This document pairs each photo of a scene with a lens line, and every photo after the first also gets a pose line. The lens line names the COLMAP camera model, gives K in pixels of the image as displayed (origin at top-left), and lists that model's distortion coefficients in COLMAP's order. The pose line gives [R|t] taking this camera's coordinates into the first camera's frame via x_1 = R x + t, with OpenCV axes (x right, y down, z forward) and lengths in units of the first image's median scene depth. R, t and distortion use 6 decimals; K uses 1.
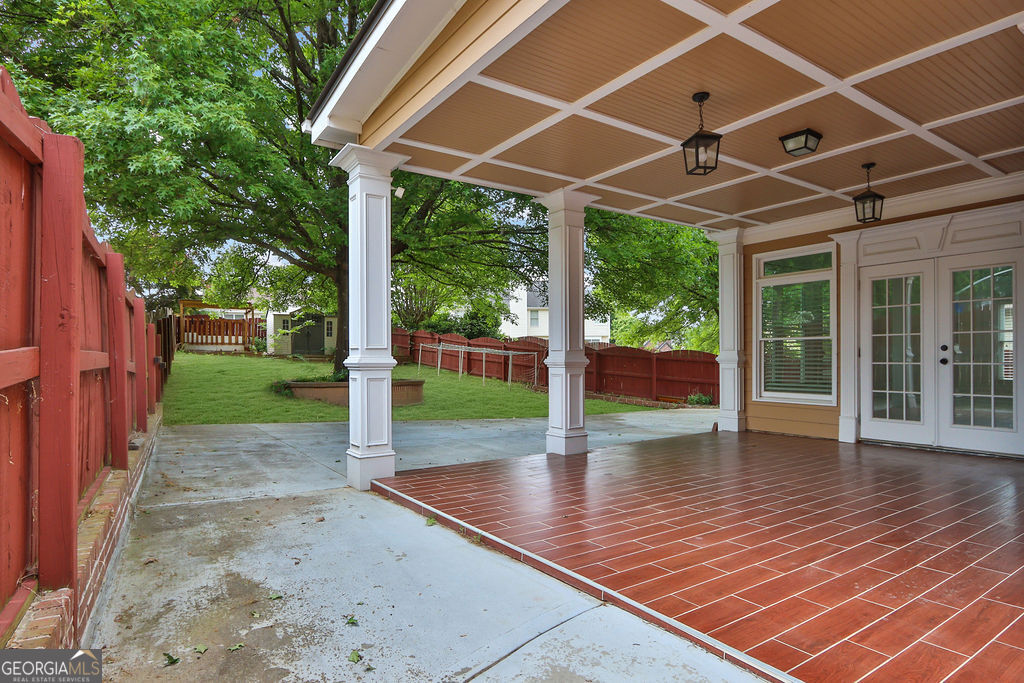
lens RADIAL K [[579.2, 0, 514.0], [0, 579.2, 359.3], [0, 0, 1]] dist [-0.001332, -0.000257]
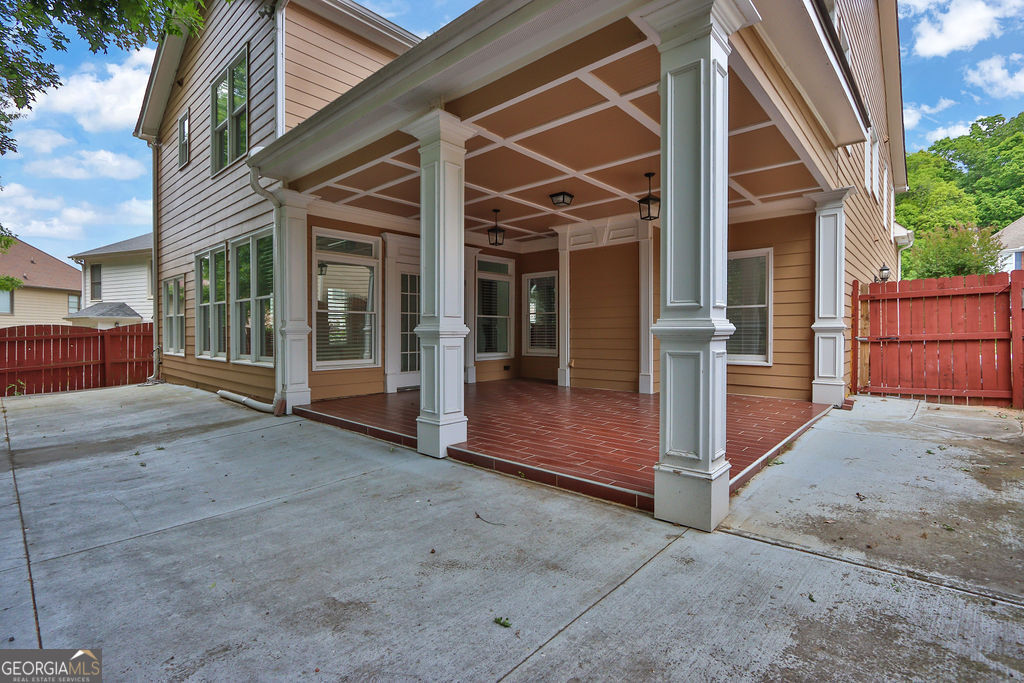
lens RADIAL K [[474.7, 0, 512.0], [0, 474.7, 341.5], [0, 0, 1]] dist [0.000047, -0.000096]
pose [[-0.251688, -0.017911, 0.967643, -0.797078], [0.003798, 0.999803, 0.019494, 0.009169], [-0.967801, 0.008581, -0.251570, 1.487576]]
